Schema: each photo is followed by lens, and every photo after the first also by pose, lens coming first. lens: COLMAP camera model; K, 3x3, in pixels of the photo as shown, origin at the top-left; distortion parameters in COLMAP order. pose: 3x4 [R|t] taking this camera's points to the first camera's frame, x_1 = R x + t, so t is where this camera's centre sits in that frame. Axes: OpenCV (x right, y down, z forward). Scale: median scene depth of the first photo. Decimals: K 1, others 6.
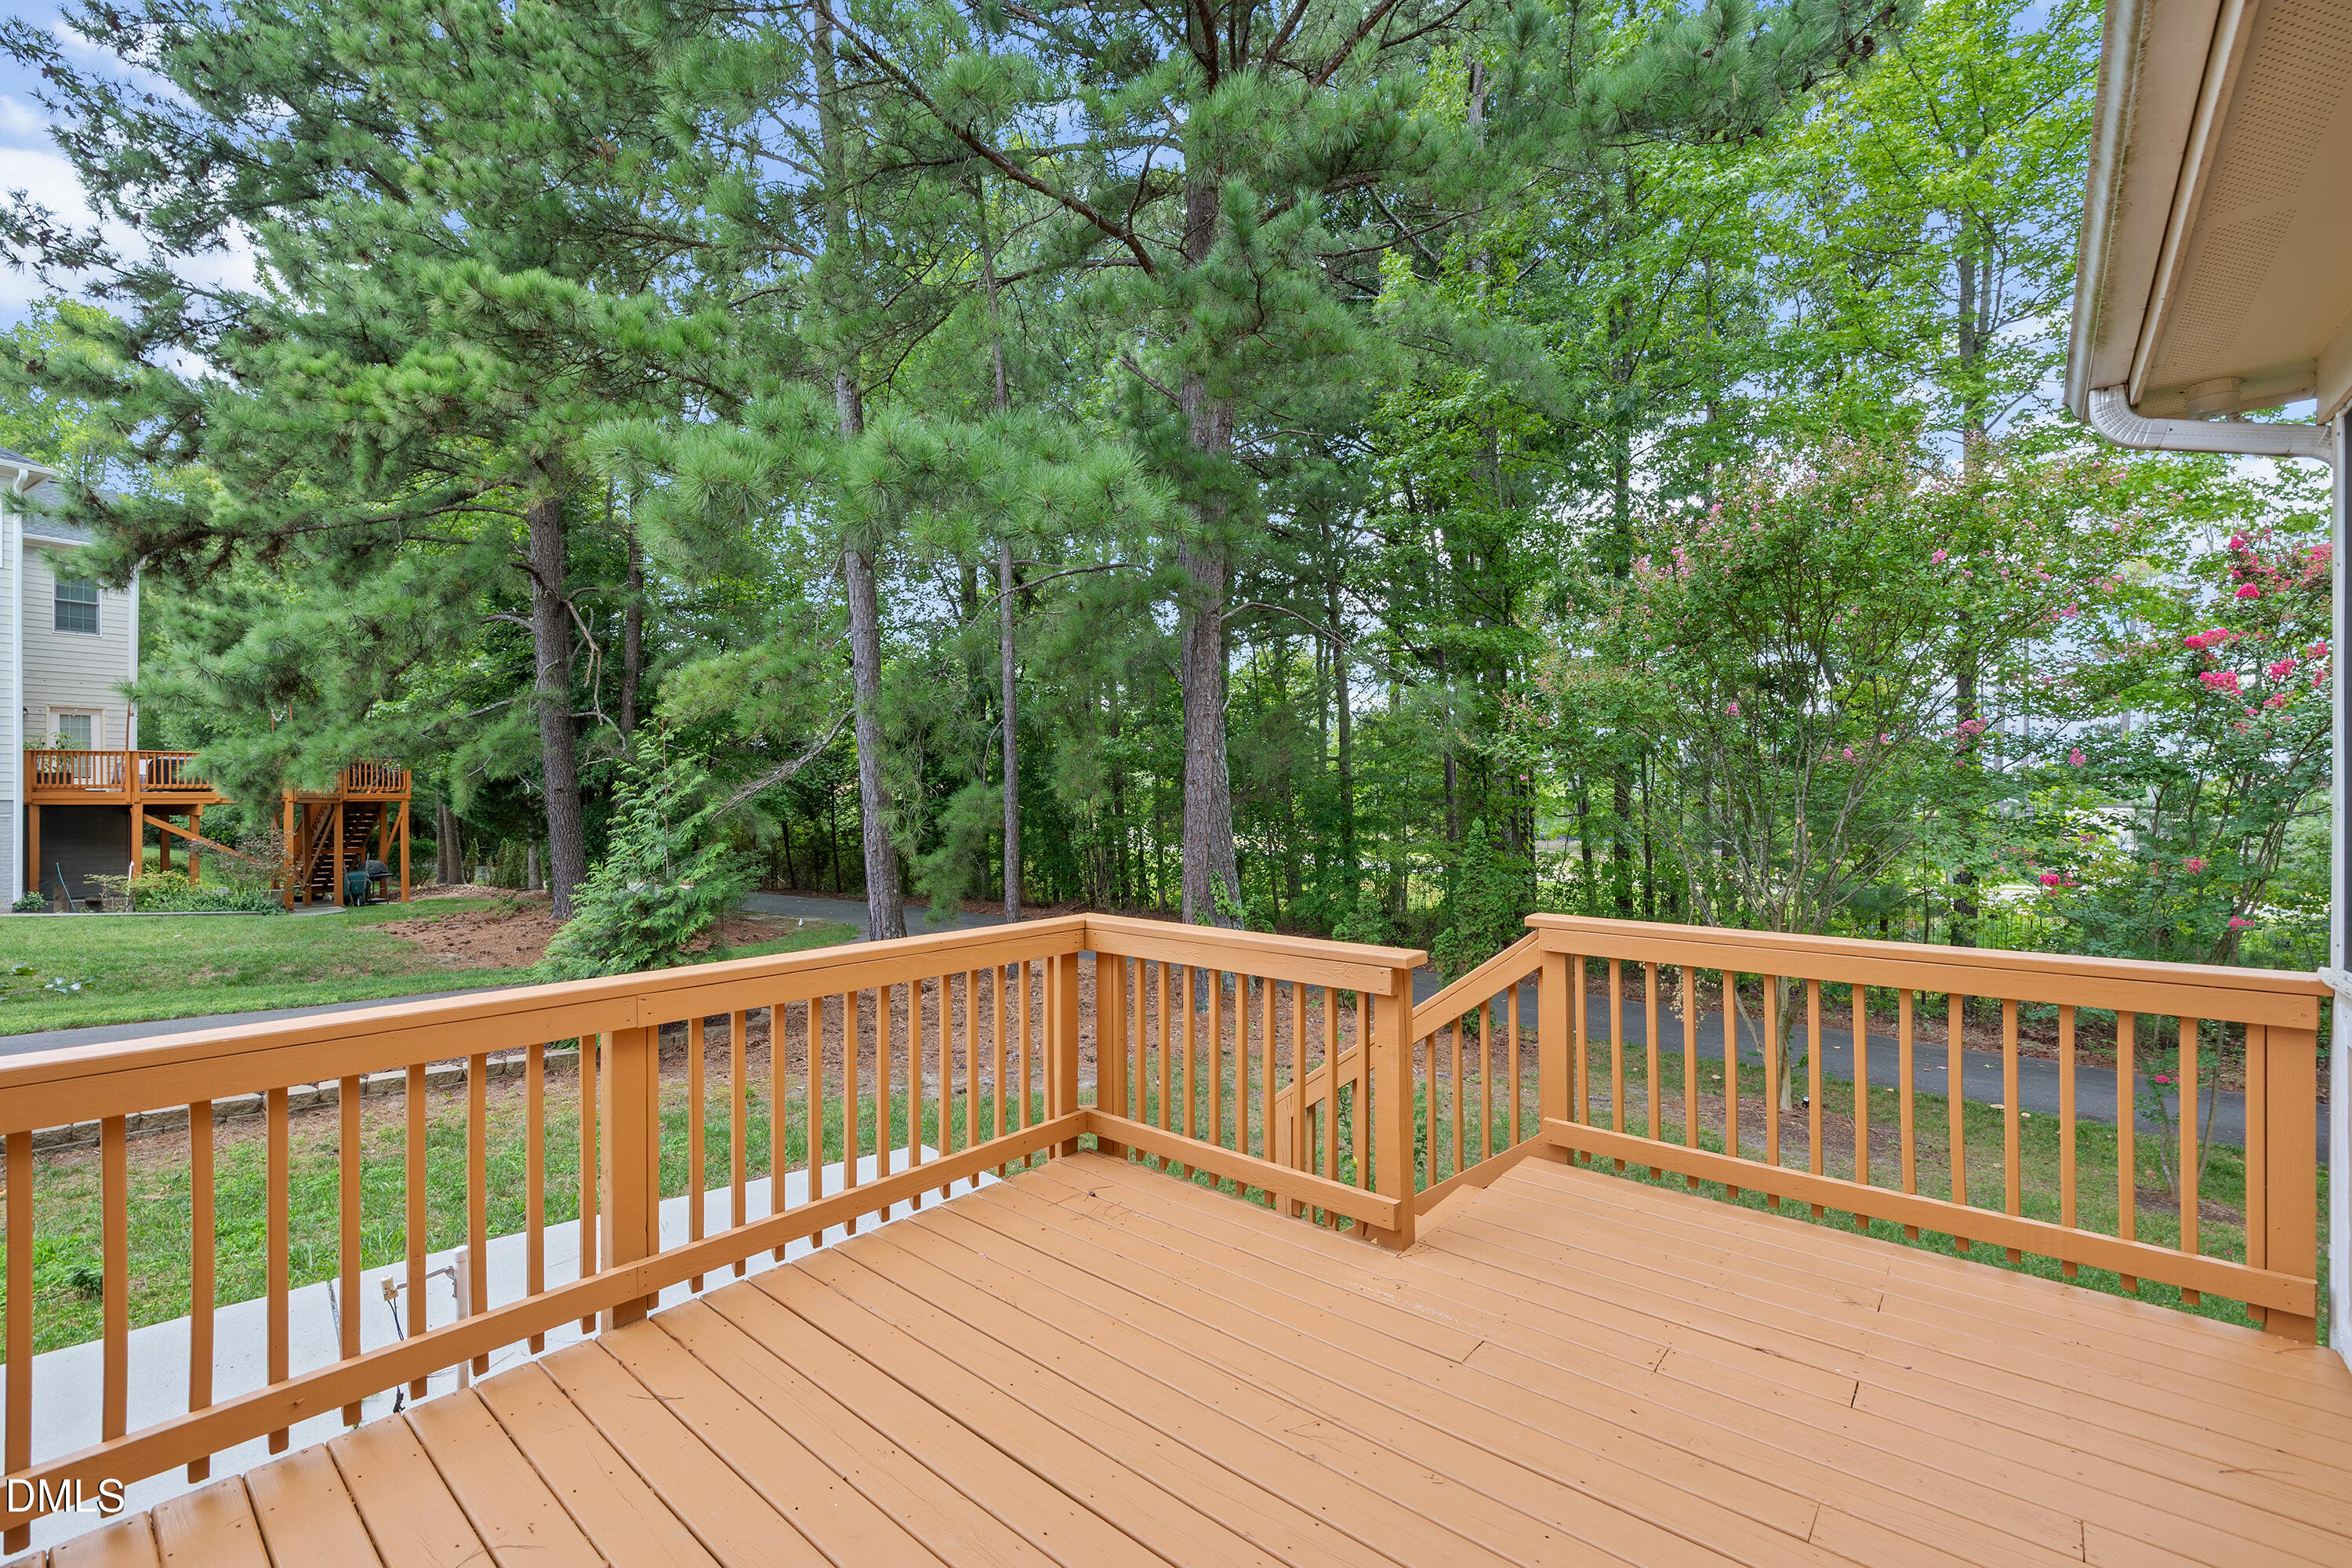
lens RADIAL K [[1013.2, 0, 1170.8], [0, 1013.2, 783.9], [0, 0, 1]] dist [-0.002105, 0.000053]
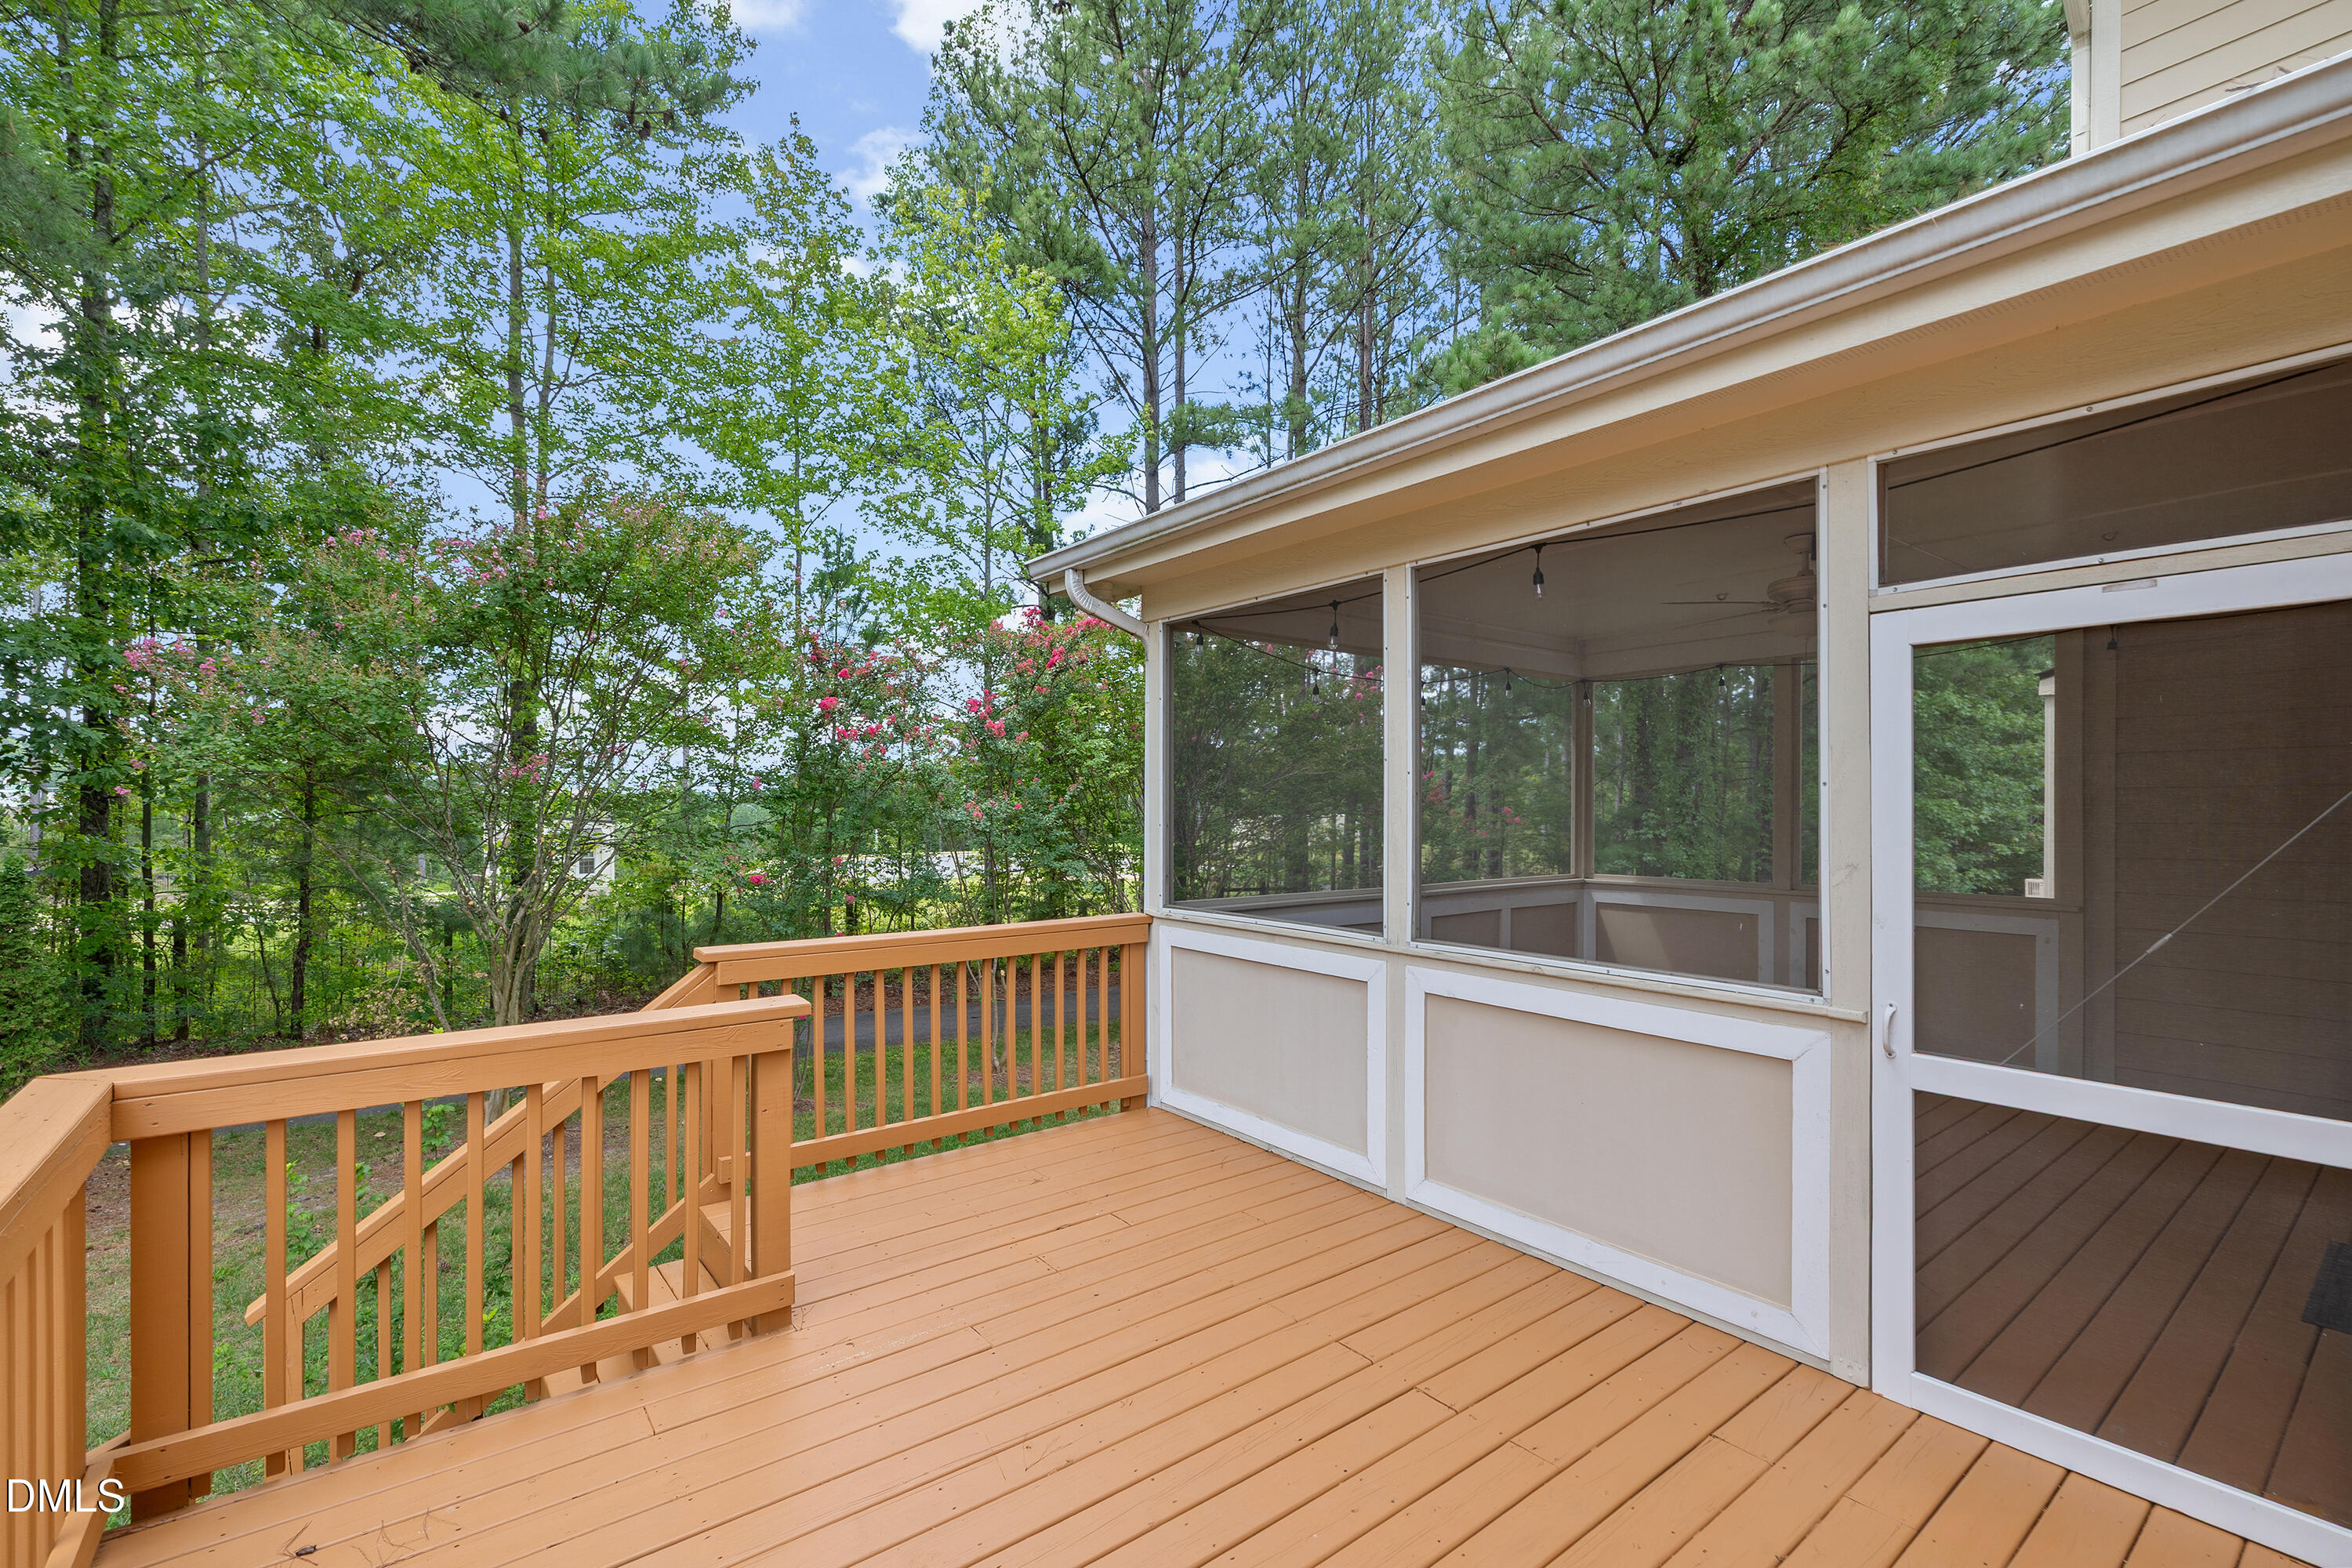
lens RADIAL K [[1013.2, 0, 1172.6], [0, 1013.2, 802.7], [0, 0, 1]] dist [-0.002105, 0.000053]
pose [[0.197081, 0.004722, 0.980376, -0.569934], [-0.005833, 0.999976, -0.003644, -0.008353], [-0.980370, -0.005000, 0.197103, 0.454708]]
